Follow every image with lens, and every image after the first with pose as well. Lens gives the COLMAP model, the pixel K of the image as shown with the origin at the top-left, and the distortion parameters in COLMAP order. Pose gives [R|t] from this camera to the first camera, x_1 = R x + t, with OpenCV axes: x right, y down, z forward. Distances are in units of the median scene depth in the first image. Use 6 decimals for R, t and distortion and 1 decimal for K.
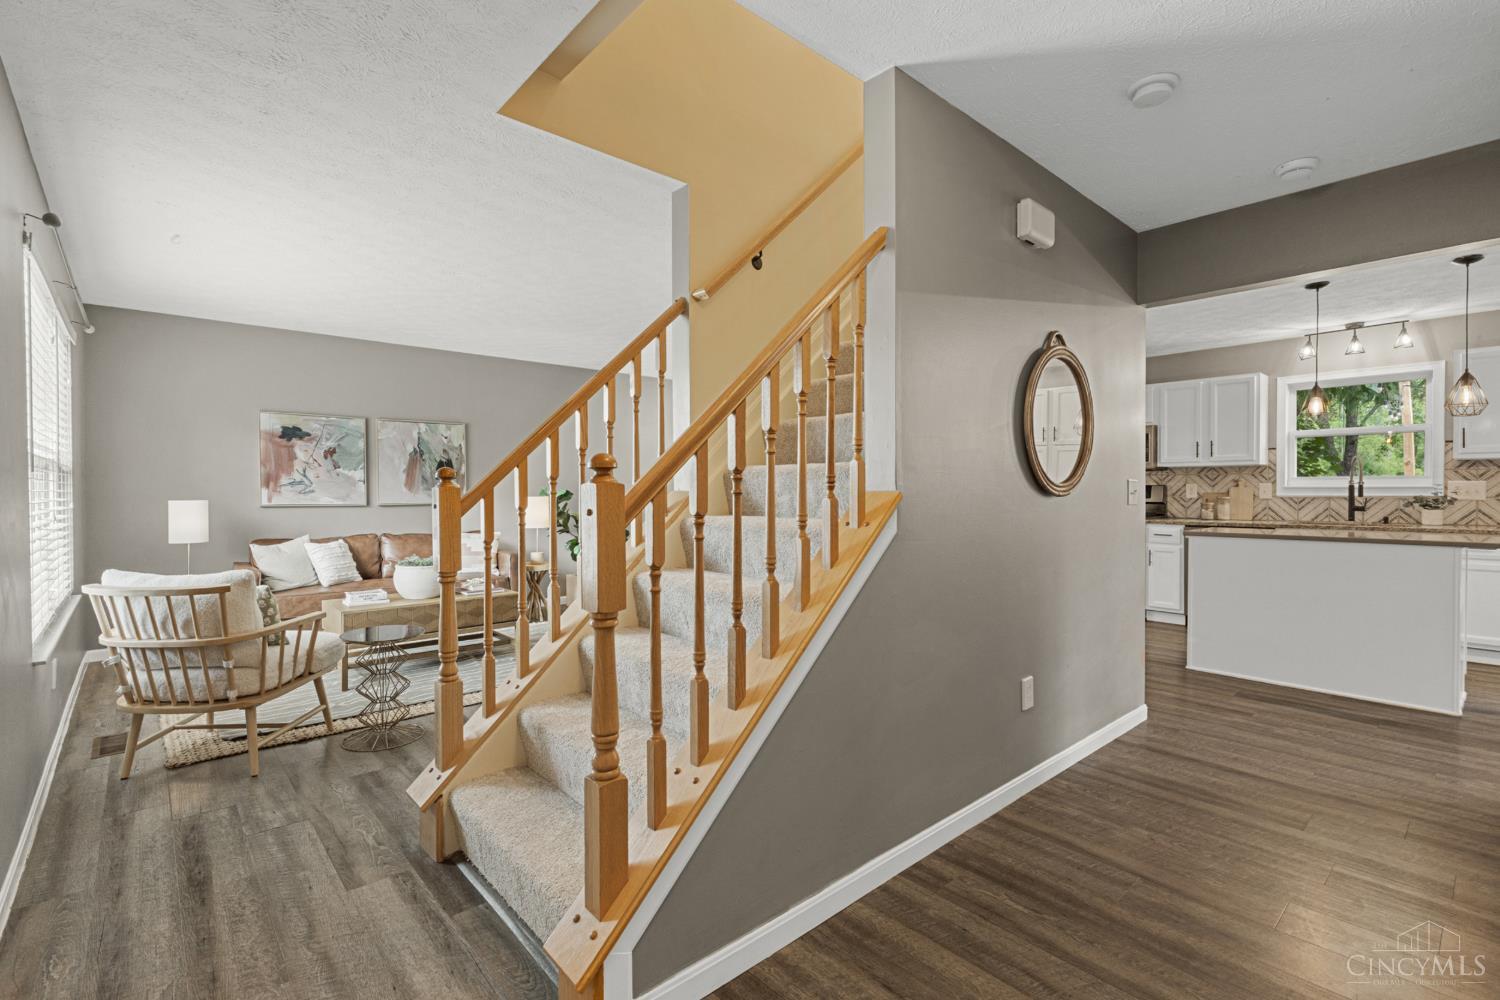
lens RADIAL K [[679.7, 0, 748.5], [0, 679.7, 496.3], [0, 0, 1]] dist [0.004986, -0.000078]
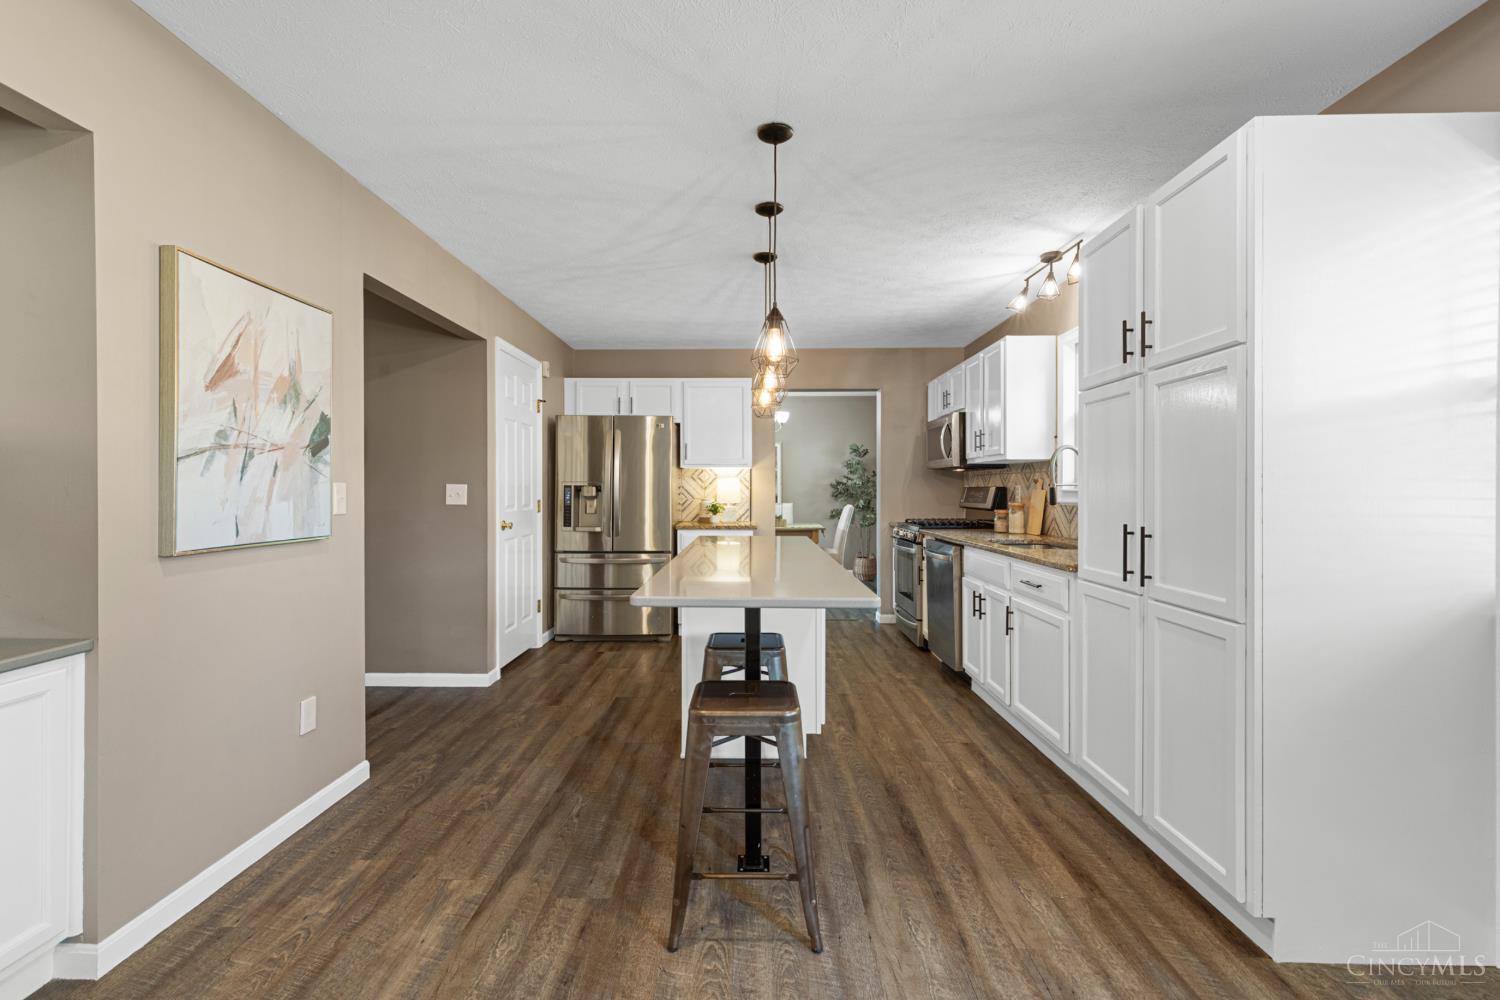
lens RADIAL K [[679.7, 0, 741.8], [0, 679.7, 491.0], [0, 0, 1]] dist [0.004986, -0.000078]
pose [[0.740129, 0.005300, -0.672444, 1.049318], [-0.008874, 0.999959, -0.001886, -0.008362], [0.672407, 0.007363, 0.740145, 0.259803]]
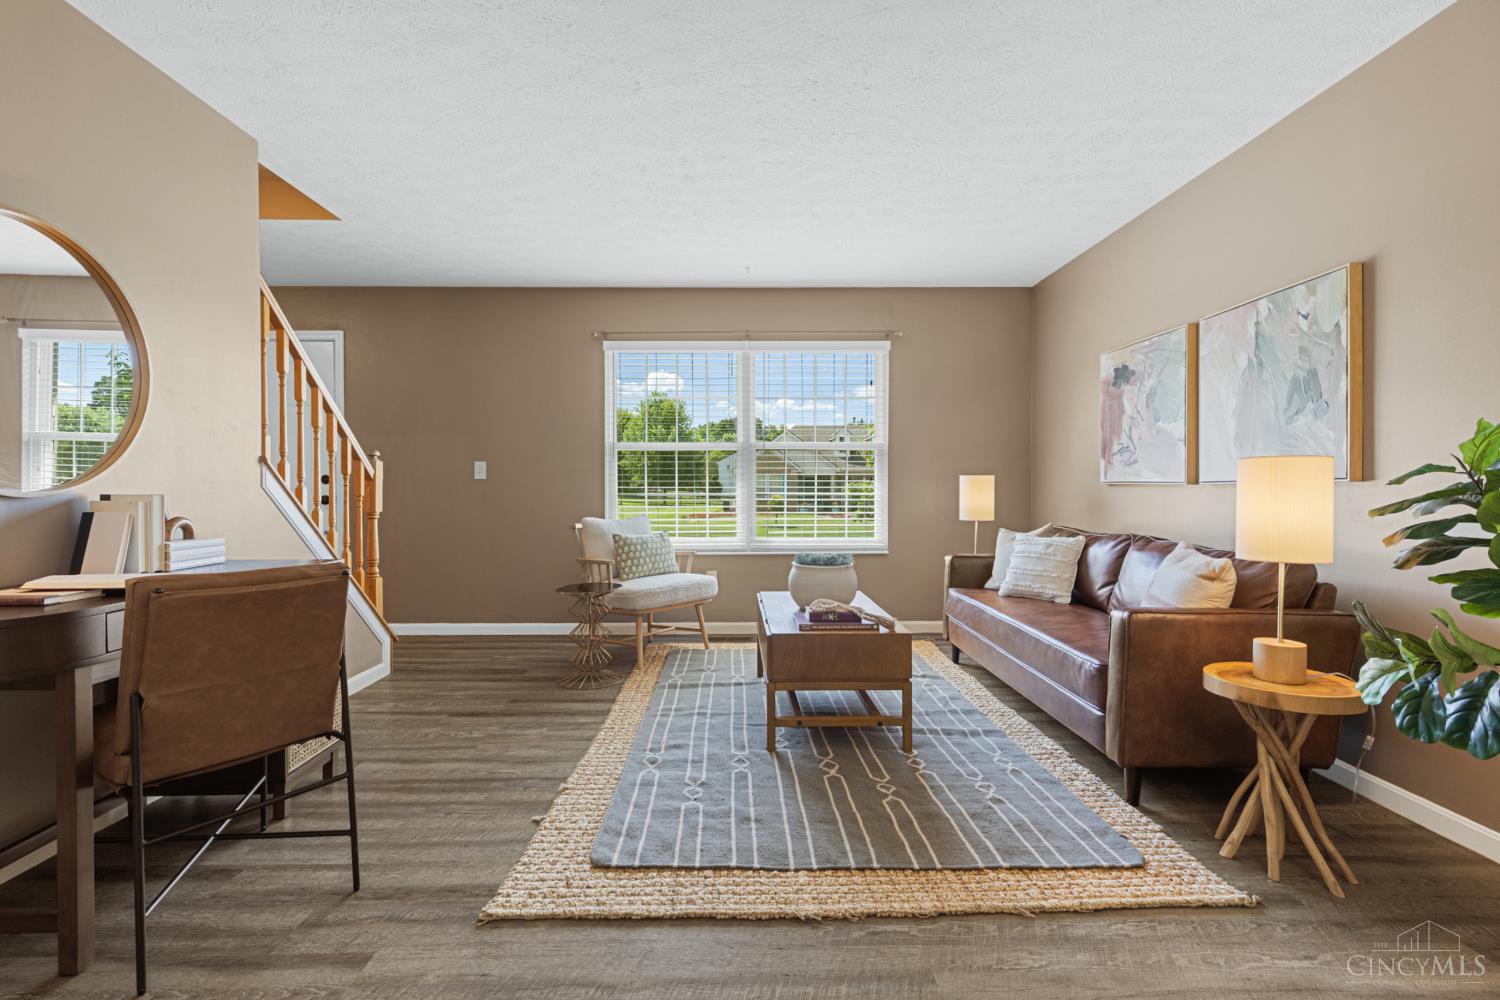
lens RADIAL K [[679.7, 0, 729.2], [0, 679.7, 488.8], [0, 0, 1]] dist [0.004986, -0.000078]
pose [[-0.672768, 0.005364, -0.739834, 0.089456], [-0.001804, 0.999959, 0.008891, 0.013474], [0.739851, 0.007316, -0.672730, 1.113863]]
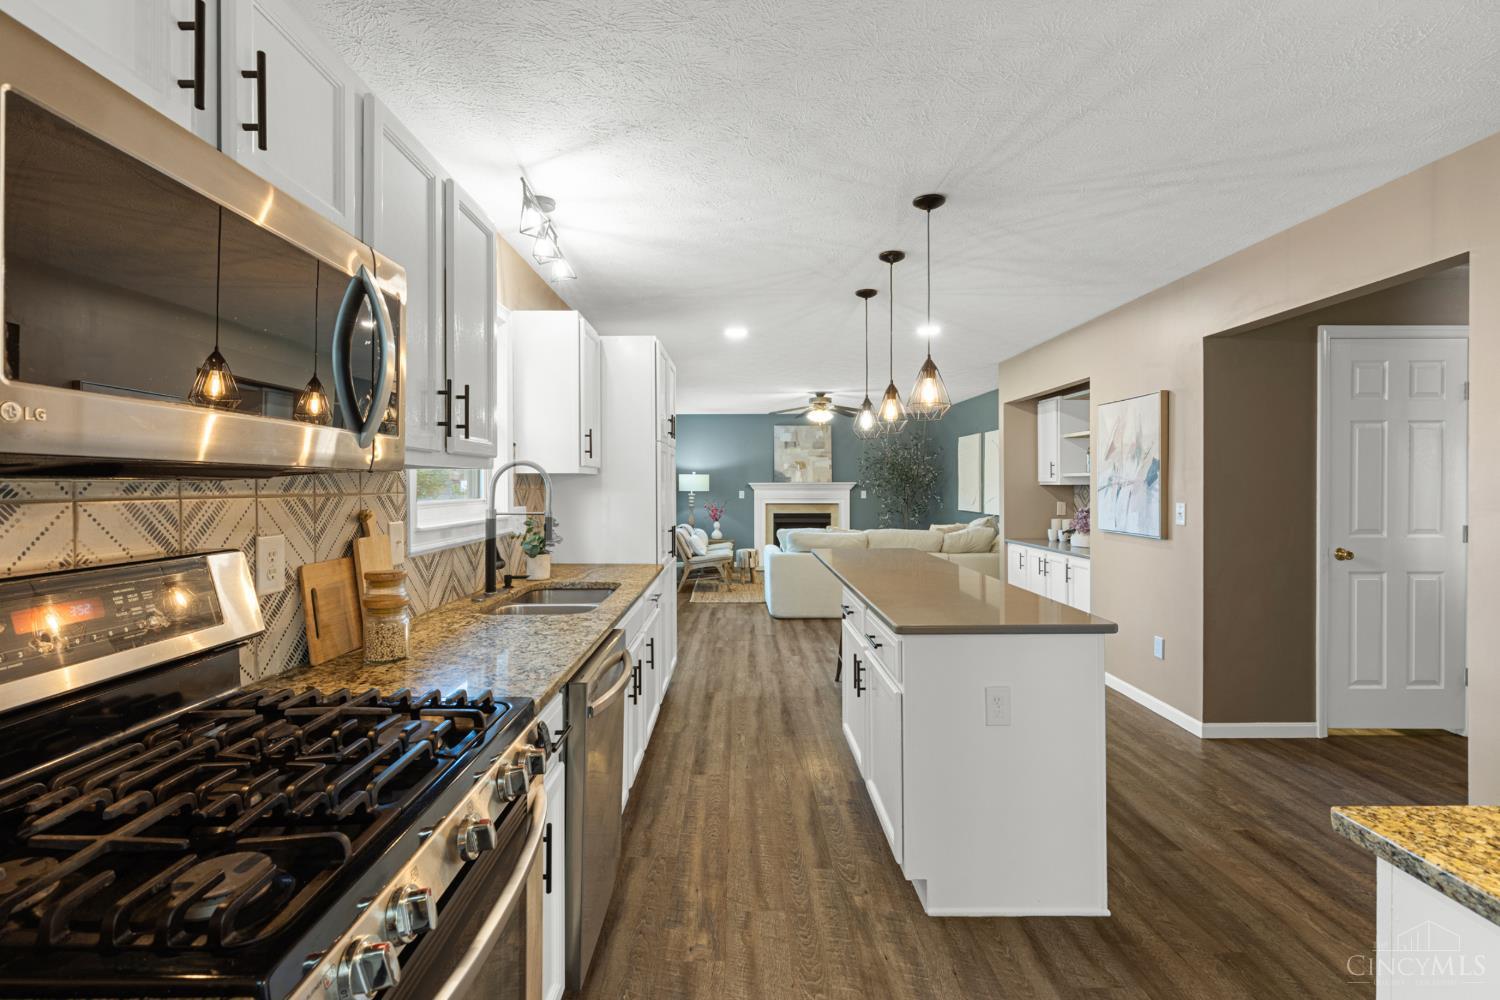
lens RADIAL K [[679.7, 0, 734.3], [0, 679.7, 485.7], [0, 0, 1]] dist [0.004986, -0.000078]
pose [[-0.746676, 0.004595, 0.665172, 0.414577], [0.012652, 0.999893, 0.007295, -0.039553], [-0.665068, 0.013863, -0.746654, 1.202436]]
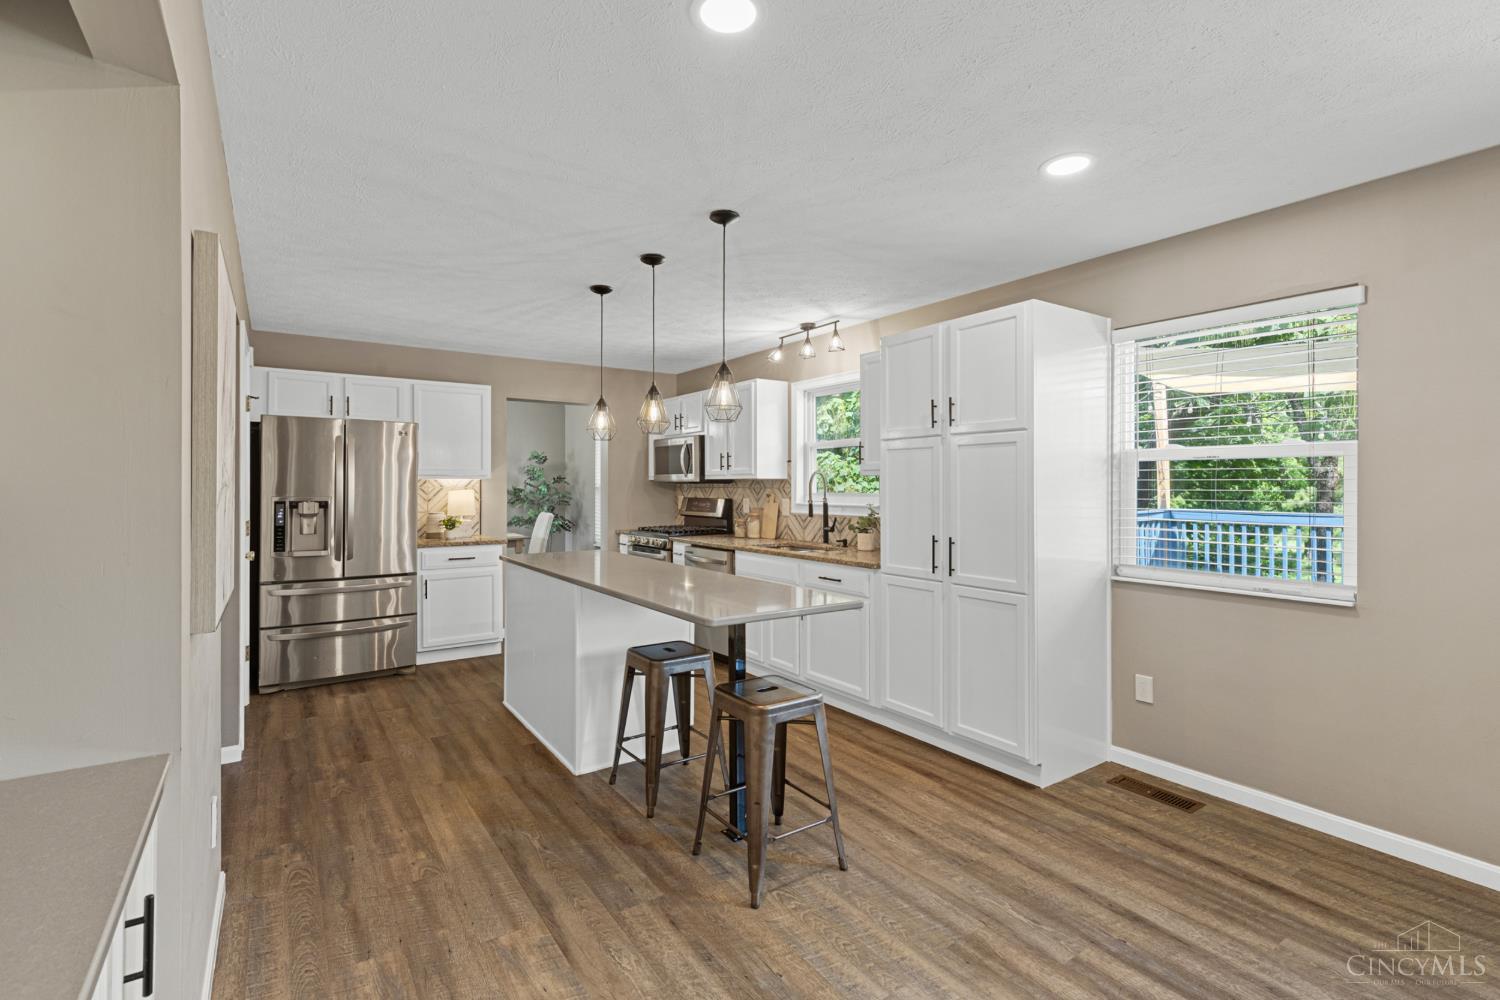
lens RADIAL K [[679.7, 0, 741.5], [0, 679.7, 483.5], [0, 0, 1]] dist [0.004986, -0.000078]
pose [[0.992090, 0.003600, -0.125474, 0.855203], [-0.005426, 0.999884, -0.014212, -0.027743], [0.125409, 0.014781, 0.991995, 0.091903]]
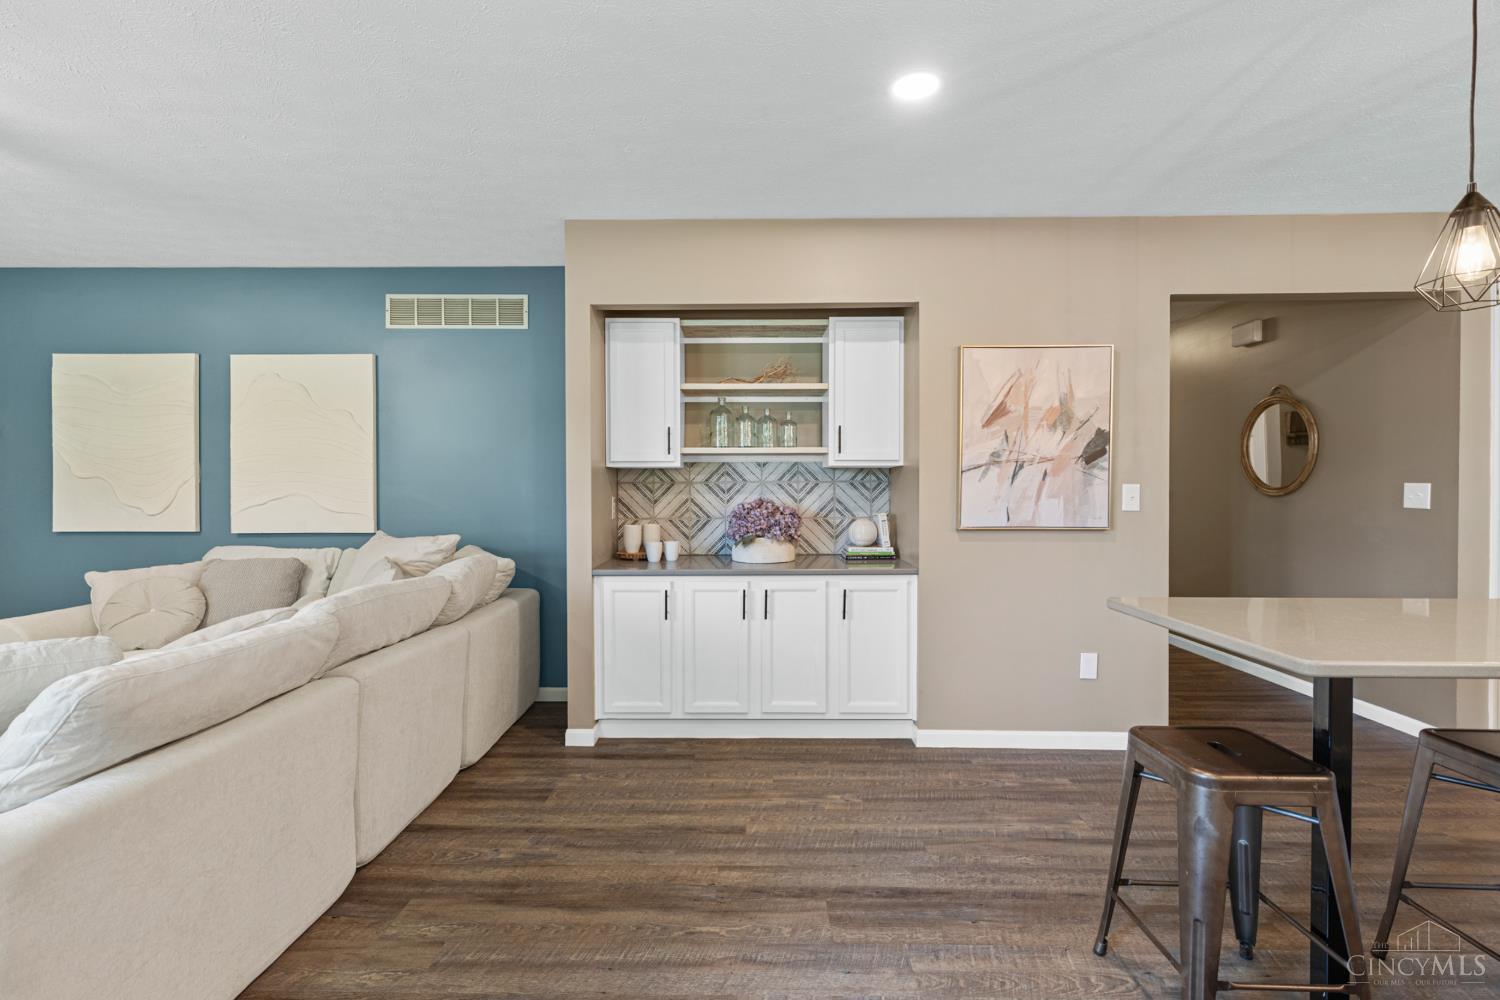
lens RADIAL K [[679.7, 0, 738.9], [0, 679.7, 496.0], [0, 0, 1]] dist [0.004986, -0.000078]
pose [[-0.671910, 0.014134, -0.740498, 1.155892], [-0.002710, 0.999764, 0.021542, -0.013934], [0.740628, 0.016481, -0.671713, 0.555865]]
